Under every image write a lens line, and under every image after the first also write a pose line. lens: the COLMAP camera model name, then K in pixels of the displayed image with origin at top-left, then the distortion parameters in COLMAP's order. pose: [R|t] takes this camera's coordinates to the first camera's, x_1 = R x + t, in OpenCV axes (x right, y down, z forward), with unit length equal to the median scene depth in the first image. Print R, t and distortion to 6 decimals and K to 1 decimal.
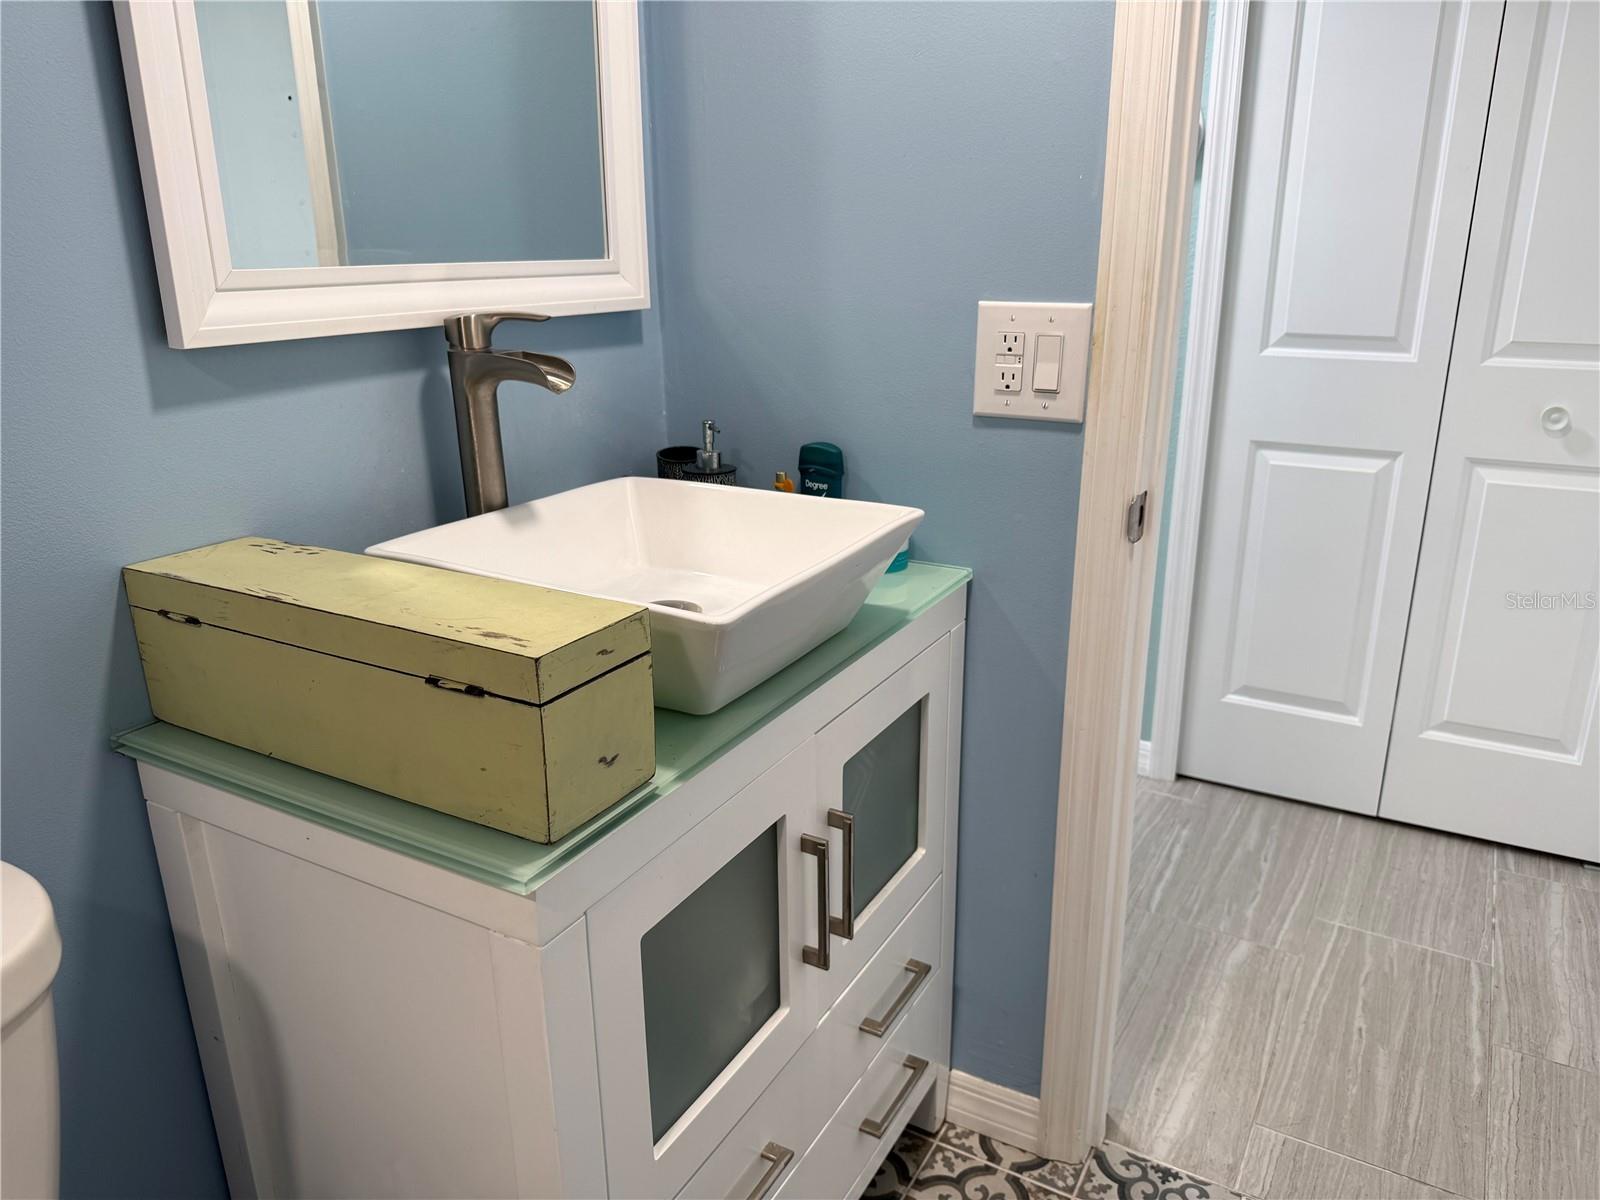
lens RADIAL K [[1136.3, 0, 802.9], [0, 1136.3, 602.8], [0, 0, 1]] dist [0.057425, -0.082321]
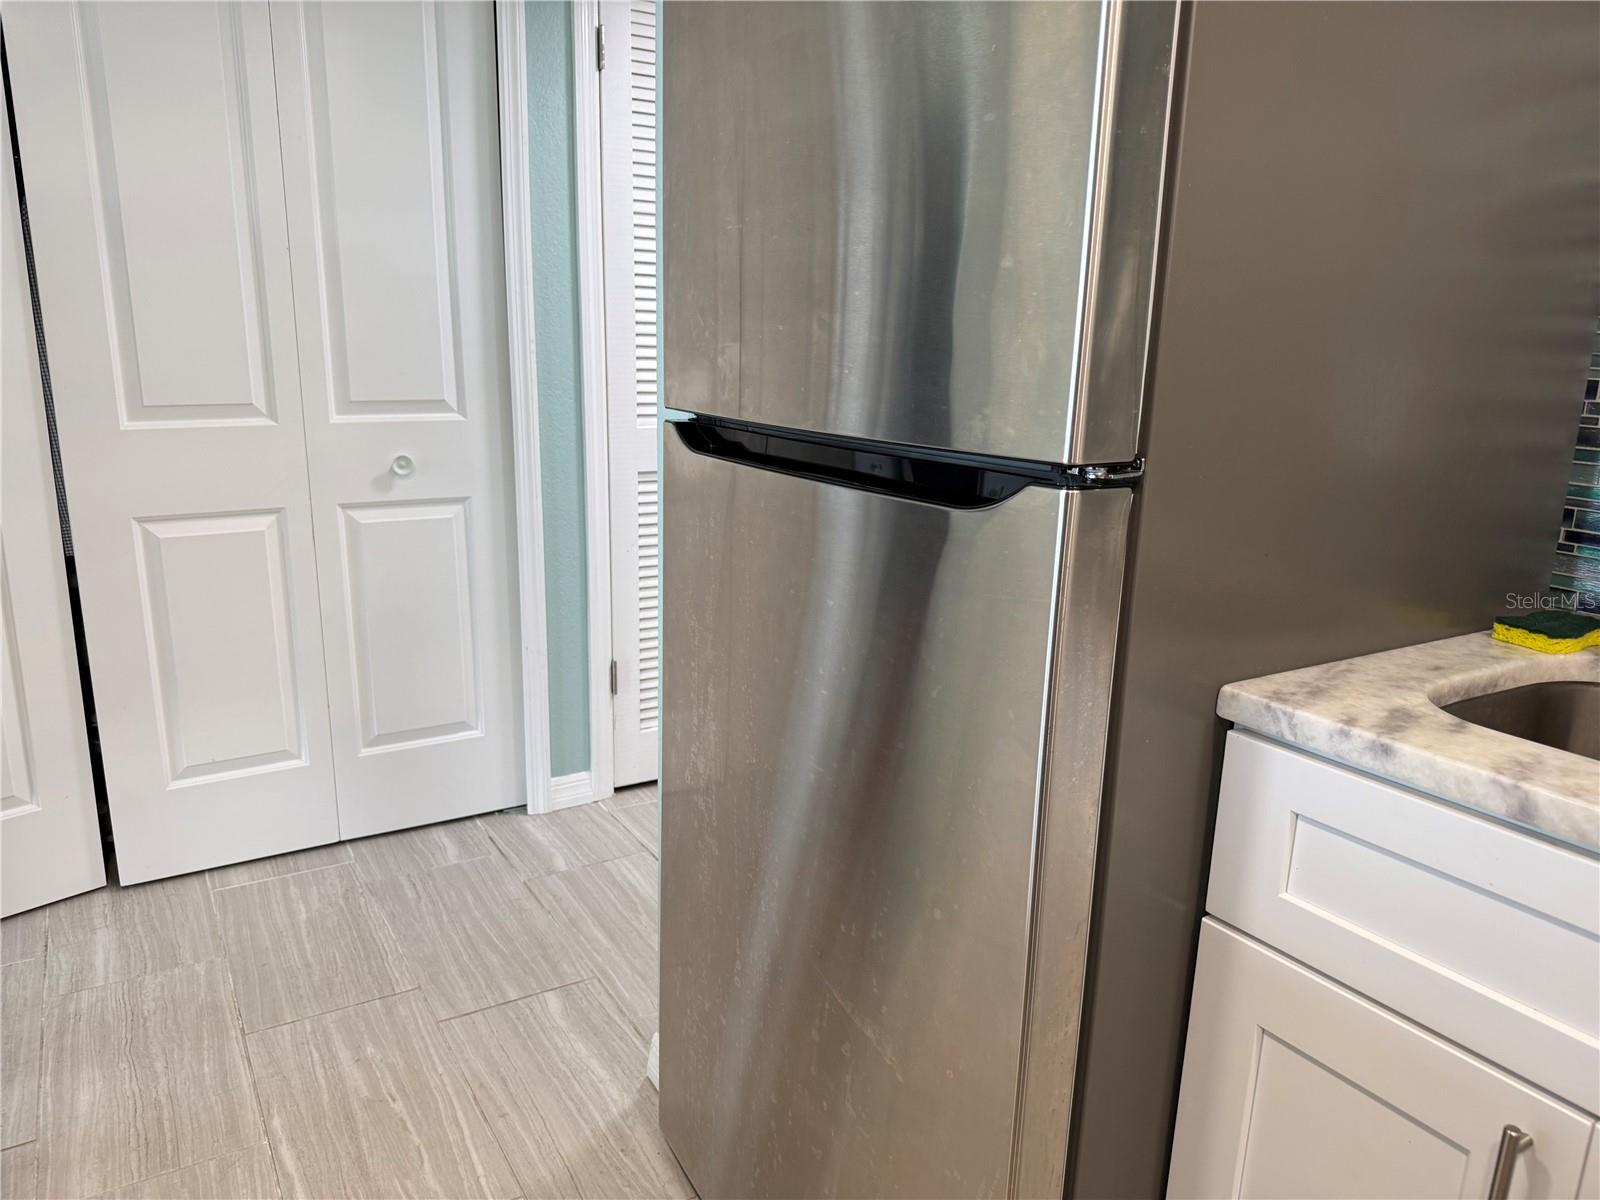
lens RADIAL K [[1136.3, 0, 800.1], [0, 1136.3, 607.5], [0, 0, 1]] dist [0.057425, -0.082321]
pose [[-0.476685, 0.196310, -0.856874, 1.102729], [-0.274375, 0.892826, 0.357184, -0.460306], [0.835158, 0.405369, -0.371734, 1.517639]]
